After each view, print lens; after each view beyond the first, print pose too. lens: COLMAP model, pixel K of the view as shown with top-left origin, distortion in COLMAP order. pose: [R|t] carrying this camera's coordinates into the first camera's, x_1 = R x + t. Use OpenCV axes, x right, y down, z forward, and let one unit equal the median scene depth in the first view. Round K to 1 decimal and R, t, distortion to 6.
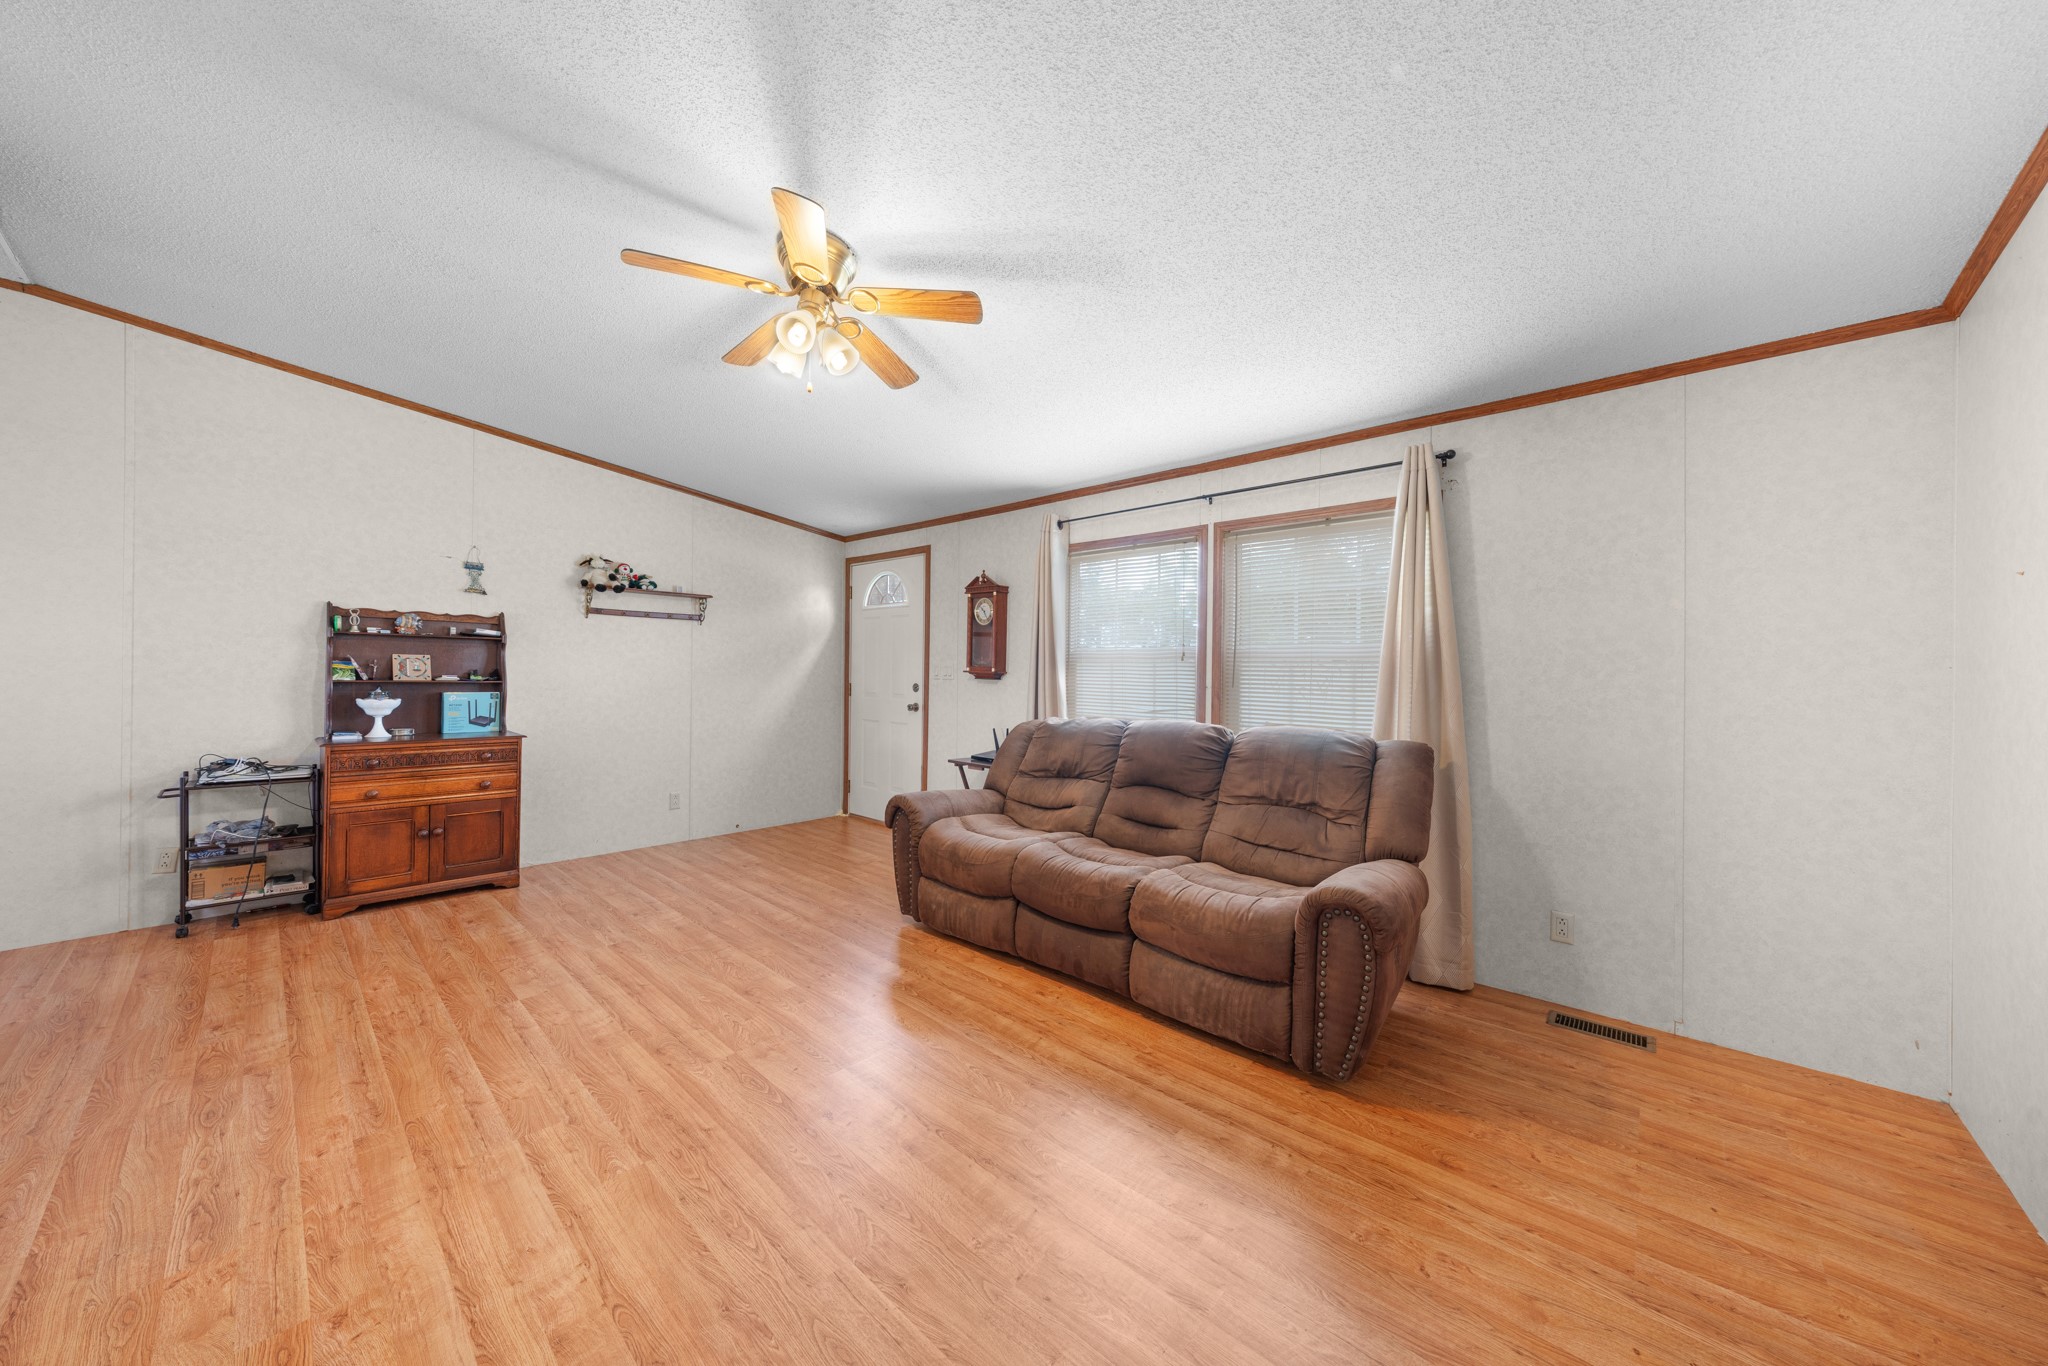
lens RADIAL K [[717.6, 0, 1036.2], [0, 717.6, 689.9], [0, 0, 1]] dist [-0.001091, 0.000994]
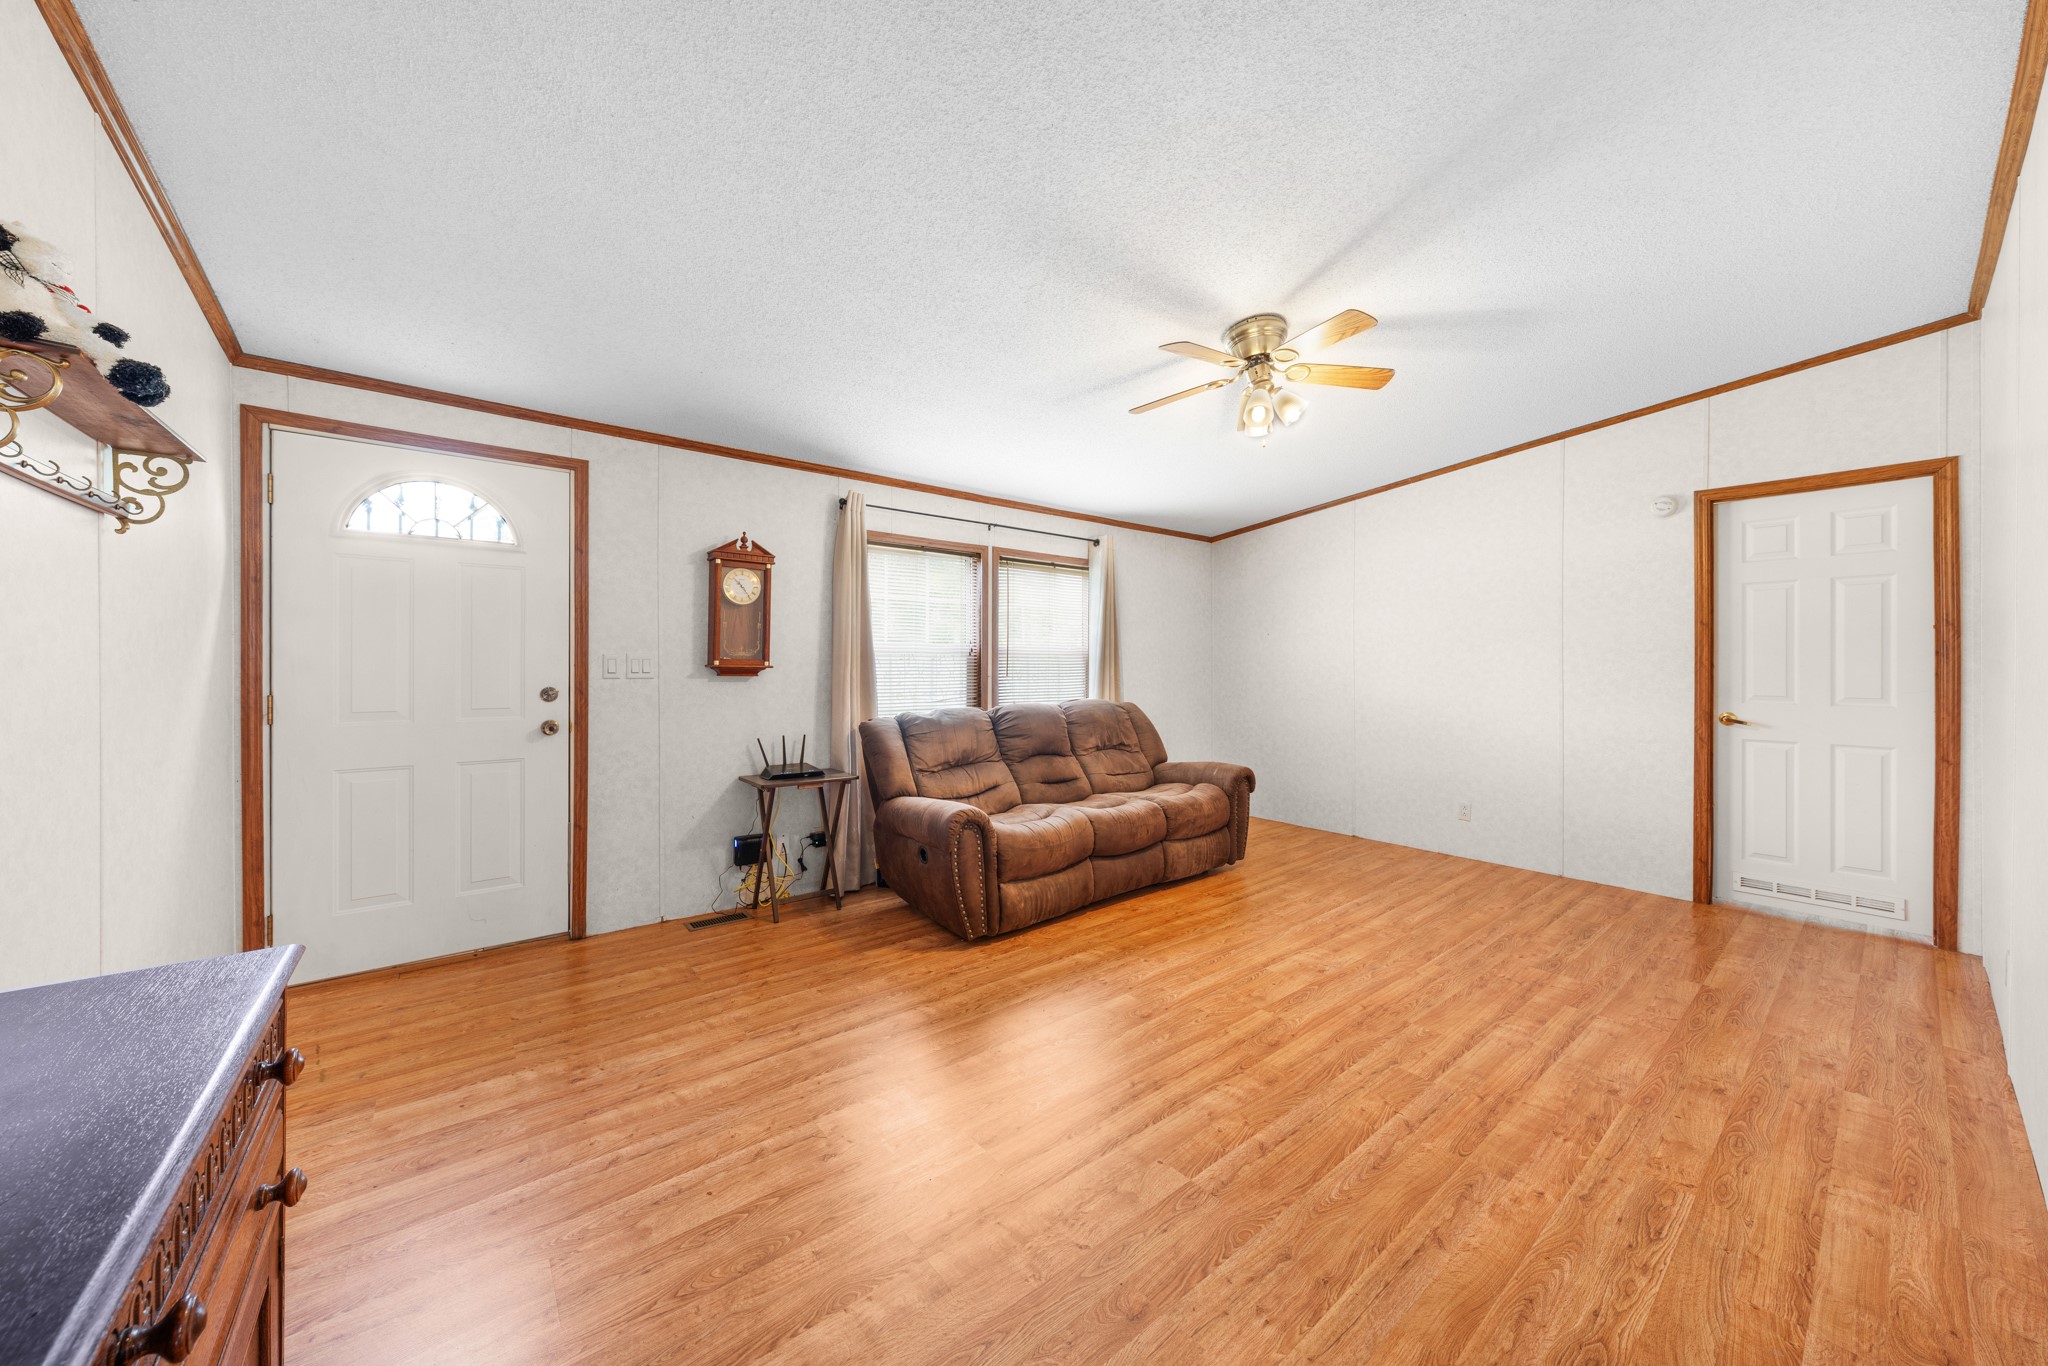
lens RADIAL K [[717.6, 0, 1032.3], [0, 717.6, 673.8], [0, 0, 1]] dist [-0.001091, 0.000994]
pose [[0.136697, -0.025029, 0.990297, -1.569556], [0.022364, 0.999504, 0.022174, -0.054233], [-0.990360, 0.019116, 0.137189, 1.189745]]
